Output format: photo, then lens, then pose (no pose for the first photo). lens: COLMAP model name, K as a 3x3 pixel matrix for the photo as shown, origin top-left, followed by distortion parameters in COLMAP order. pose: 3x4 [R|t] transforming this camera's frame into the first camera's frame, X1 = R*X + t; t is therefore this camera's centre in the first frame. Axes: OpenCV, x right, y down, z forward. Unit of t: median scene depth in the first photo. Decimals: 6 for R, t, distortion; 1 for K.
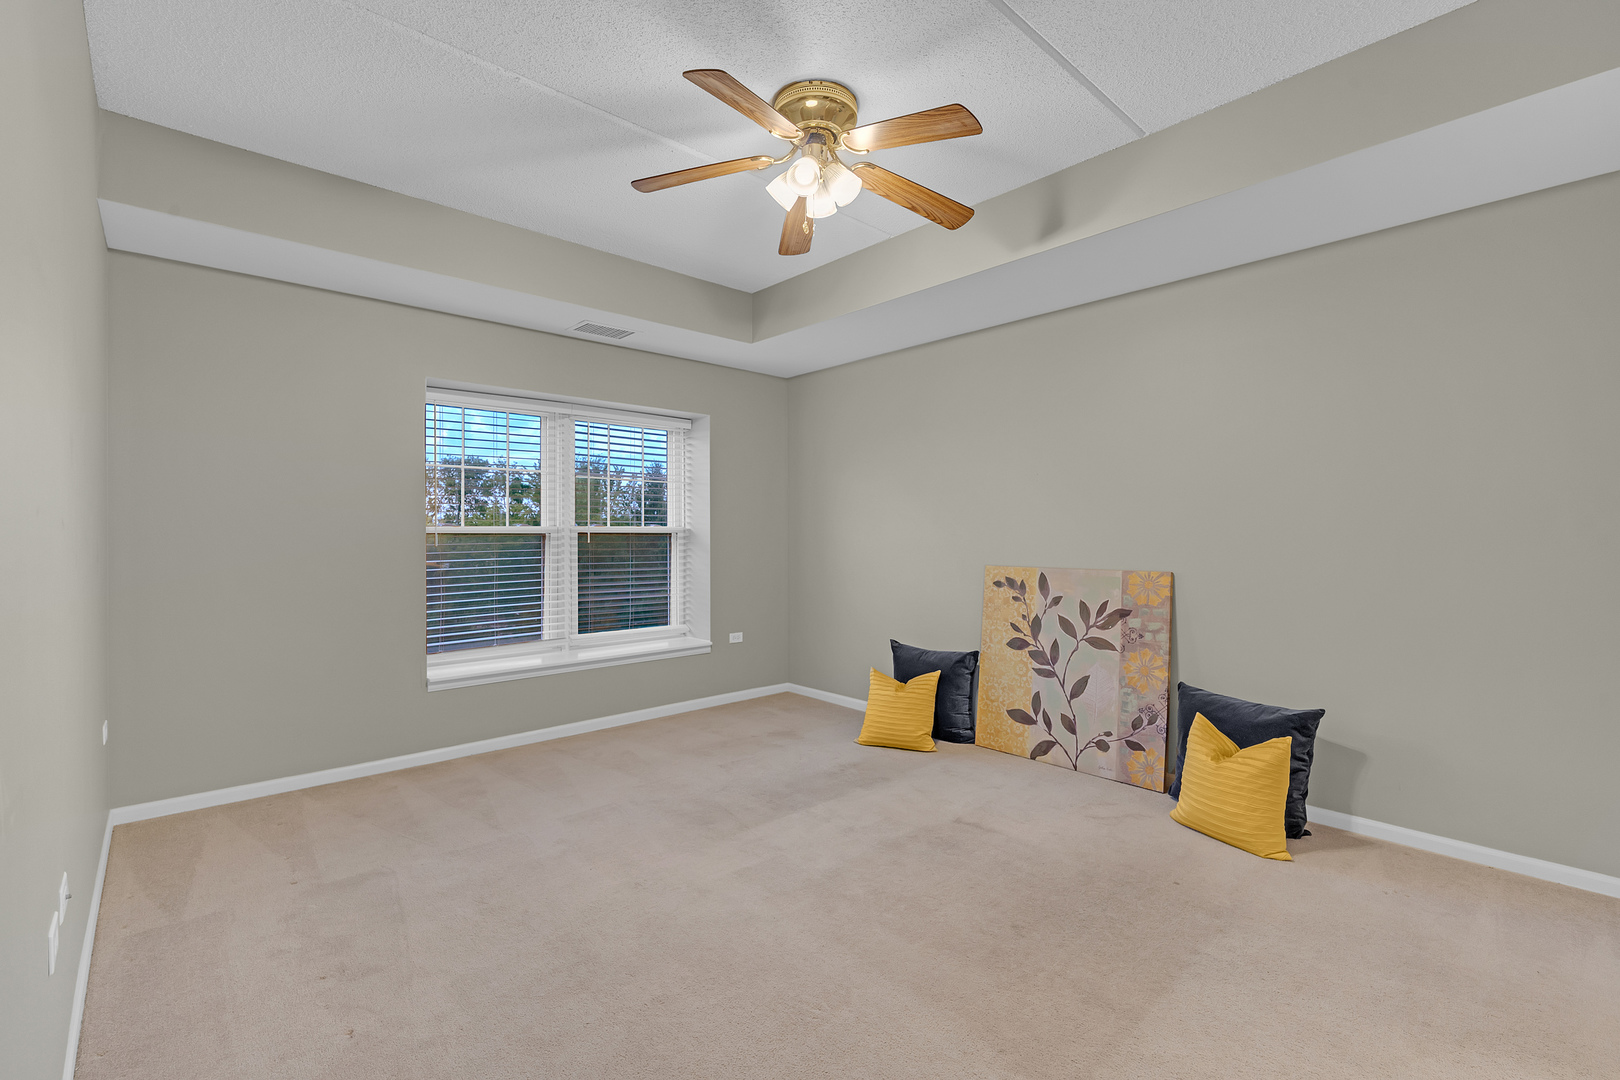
lens RADIAL K [[707.3, 0, 804.4], [0, 707.3, 533.1], [0, 0, 1]] dist [-0.002899, 0.000221]
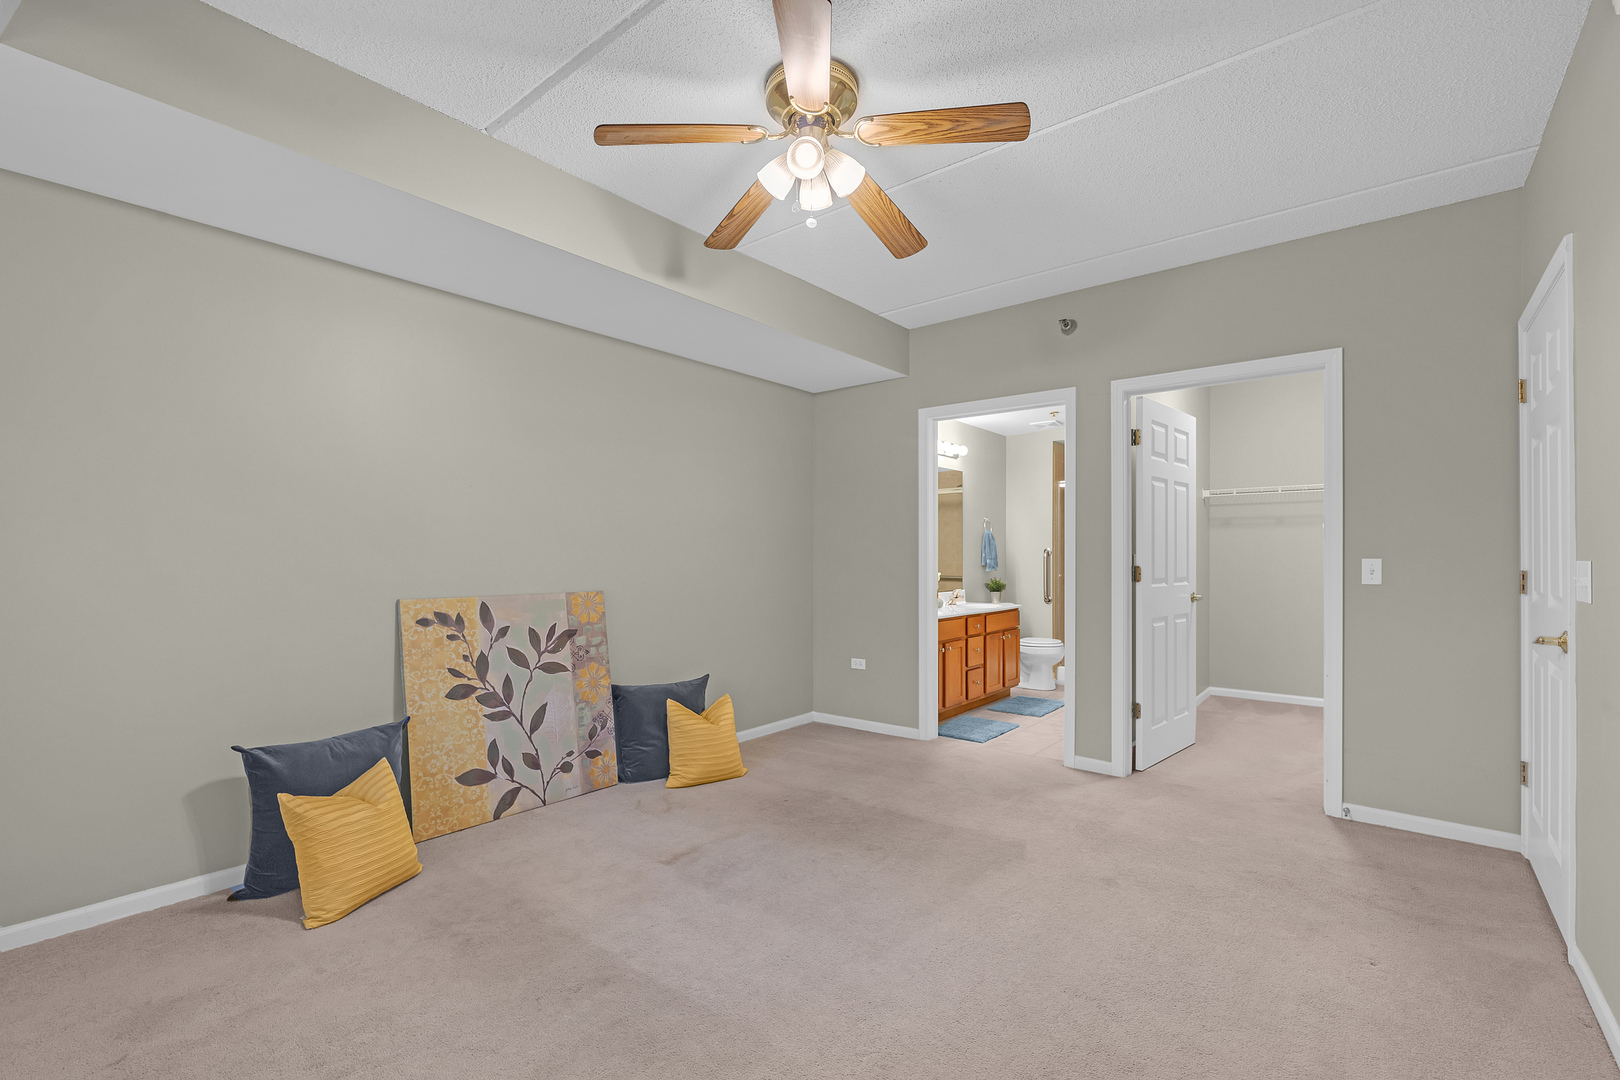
lens RADIAL K [[707.3, 0, 802.9], [0, 707.3, 553.3], [0, 0, 1]] dist [-0.002899, 0.000221]
pose [[-0.135764, 0.007820, 0.990710, -0.587789], [0.001859, 0.999969, -0.007639, 0.003998], [-0.990740, 0.000804, -0.135774, 0.757070]]
